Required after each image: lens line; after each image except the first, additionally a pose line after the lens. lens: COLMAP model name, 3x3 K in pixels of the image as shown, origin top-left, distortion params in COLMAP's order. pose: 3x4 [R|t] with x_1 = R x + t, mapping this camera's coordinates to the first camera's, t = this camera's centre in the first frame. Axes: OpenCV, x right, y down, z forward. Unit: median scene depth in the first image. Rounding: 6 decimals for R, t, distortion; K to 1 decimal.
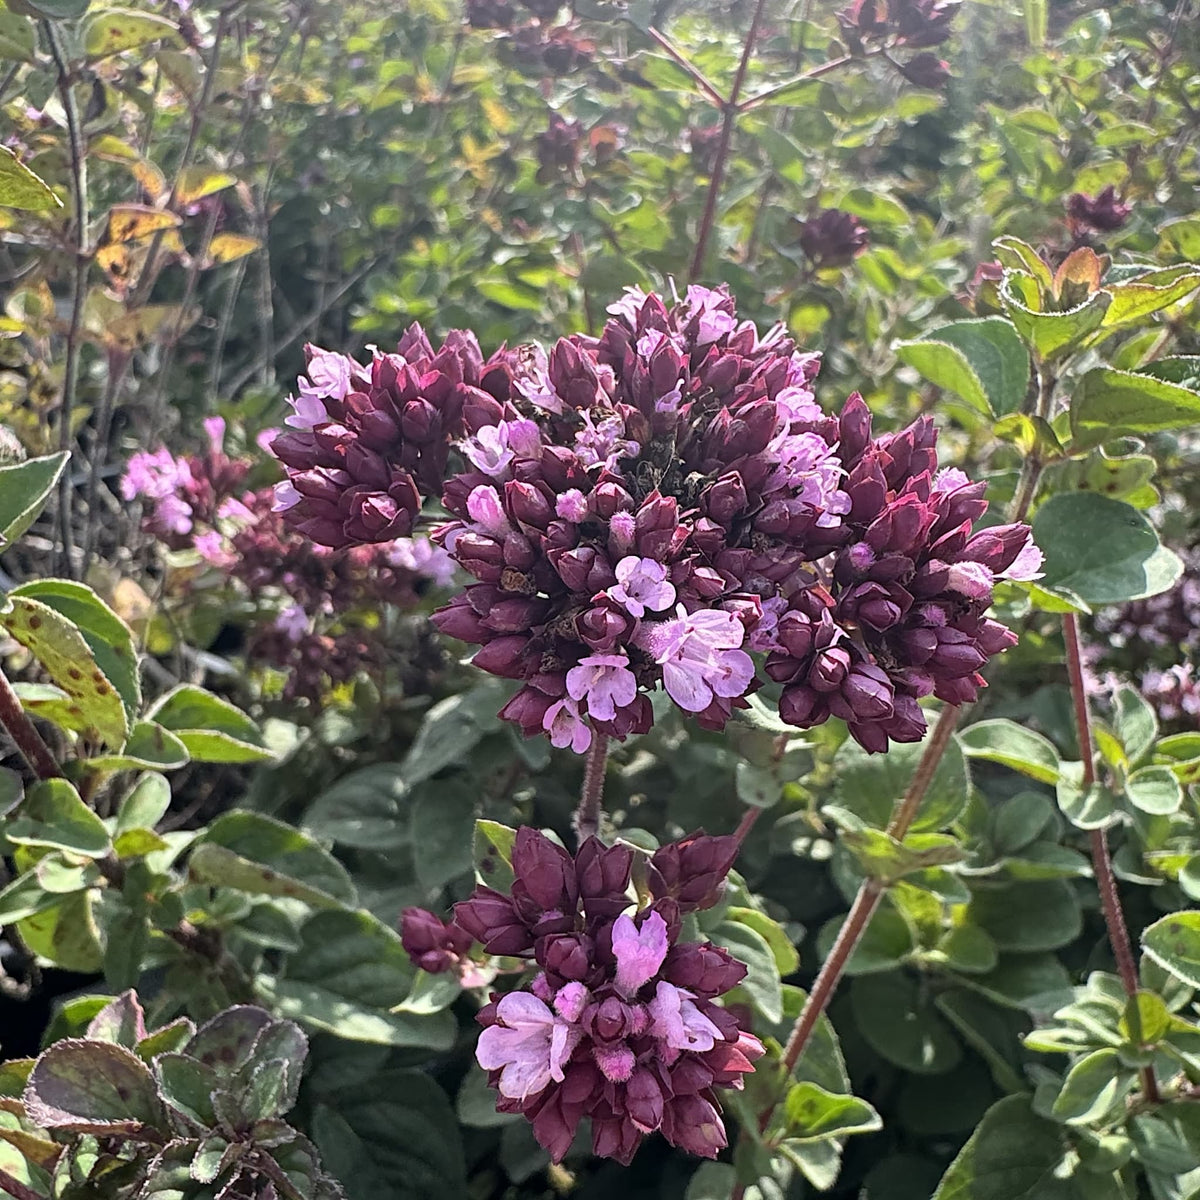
lens RADIAL K [[1203.0, 0, 600.0], [0, 1203.0, 600.0], [0, 0, 1]] dist [-0.011128, -0.011044]
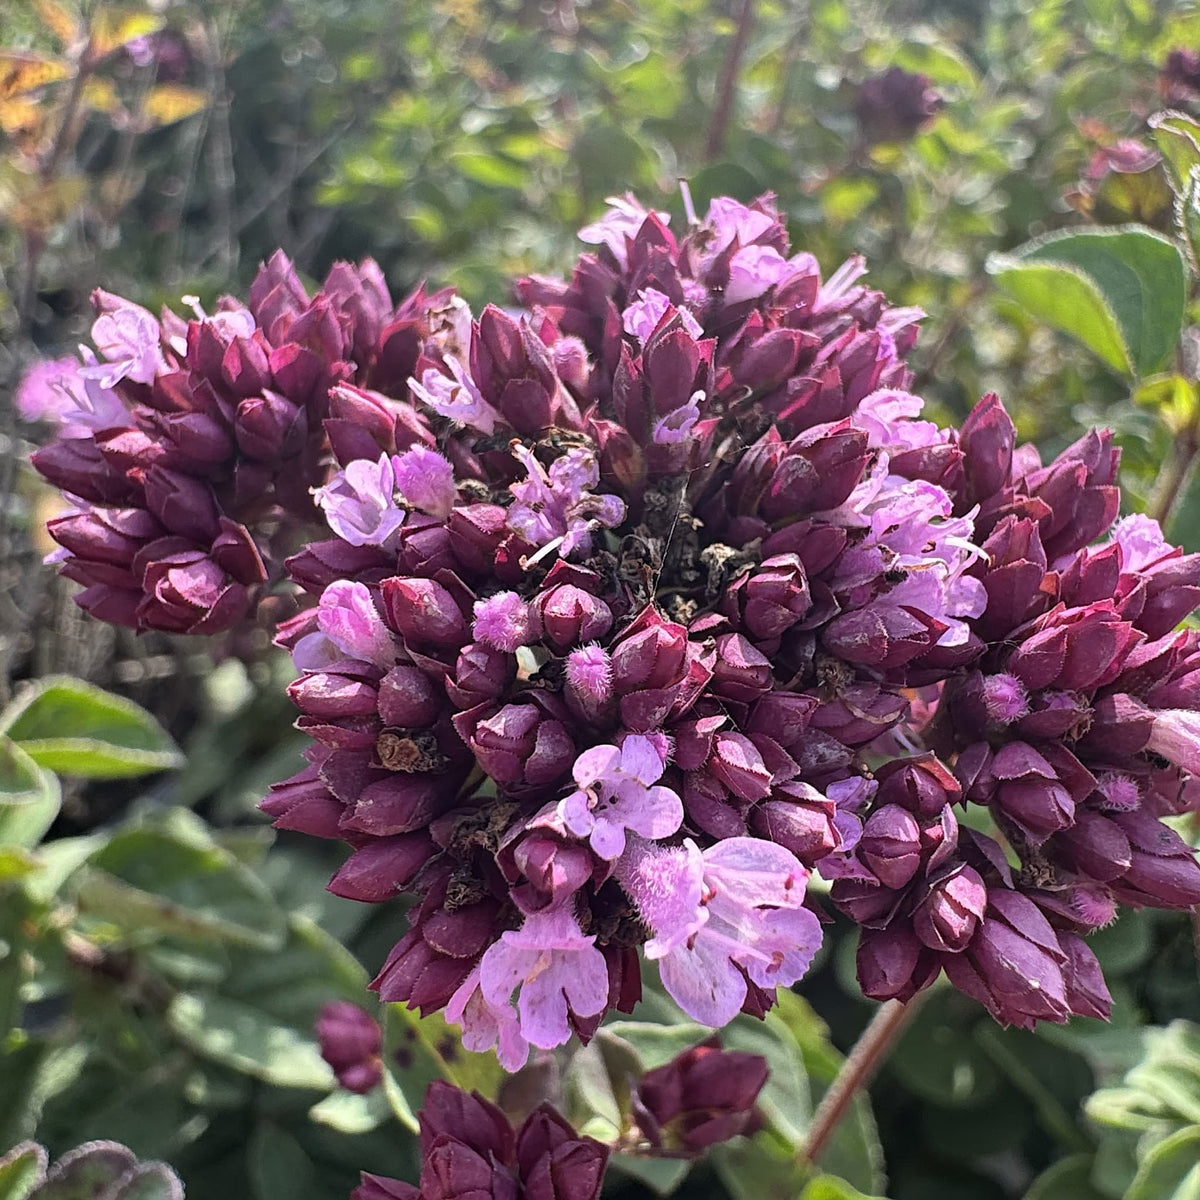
lens RADIAL K [[1203.0, 0, 600.0], [0, 1203.0, 600.0], [0, 0, 1]] dist [-0.011128, -0.011044]
pose [[0.999943, 0.010482, -0.002169, 0.022099], [-0.010185, 0.994054, 0.108409, -0.137770], [0.003293, -0.108380, 0.994104, 0.410006]]
